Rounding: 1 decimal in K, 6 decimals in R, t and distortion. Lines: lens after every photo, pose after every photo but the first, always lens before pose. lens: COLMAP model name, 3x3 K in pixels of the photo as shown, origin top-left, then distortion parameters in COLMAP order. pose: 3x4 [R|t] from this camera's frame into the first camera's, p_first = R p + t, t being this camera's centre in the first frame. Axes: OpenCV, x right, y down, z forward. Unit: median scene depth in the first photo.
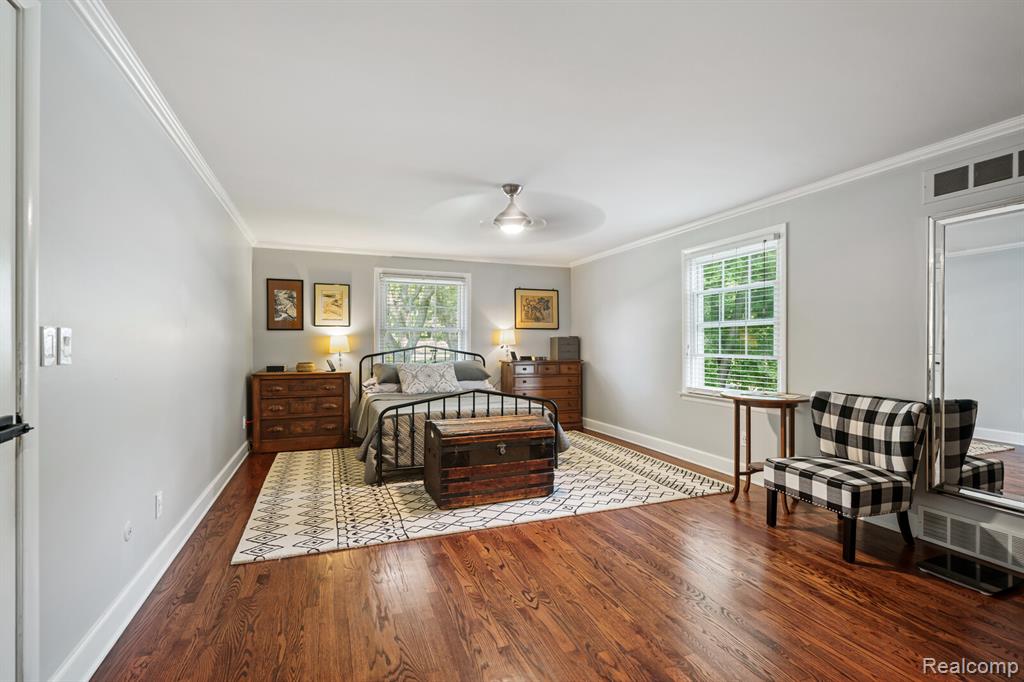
lens RADIAL K [[477.6, 0, 511.2], [0, 477.6, 344.3], [0, 0, 1]] dist [-0.004258, -0.000575]
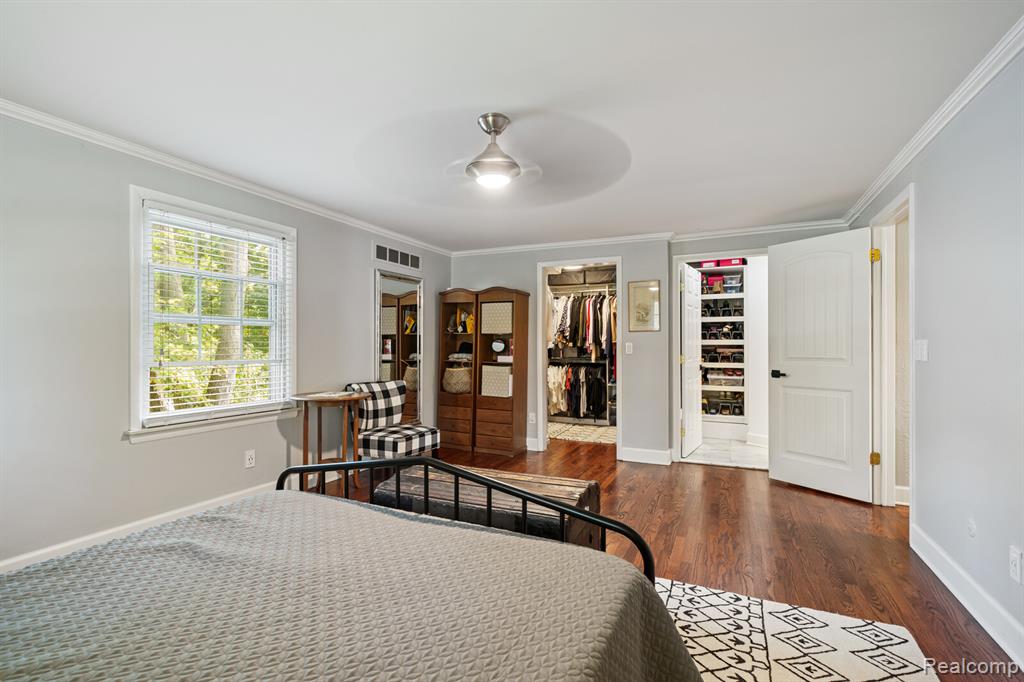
lens RADIAL K [[477.6, 0, 504.6], [0, 477.6, 341.6], [0, 0, 1]] dist [-0.004258, -0.000575]
pose [[-0.688670, 0.003164, 0.725068, -0.613876], [-0.001053, 0.999985, -0.005364, -0.008147], [-0.725074, -0.004458, -0.688657, 1.769453]]
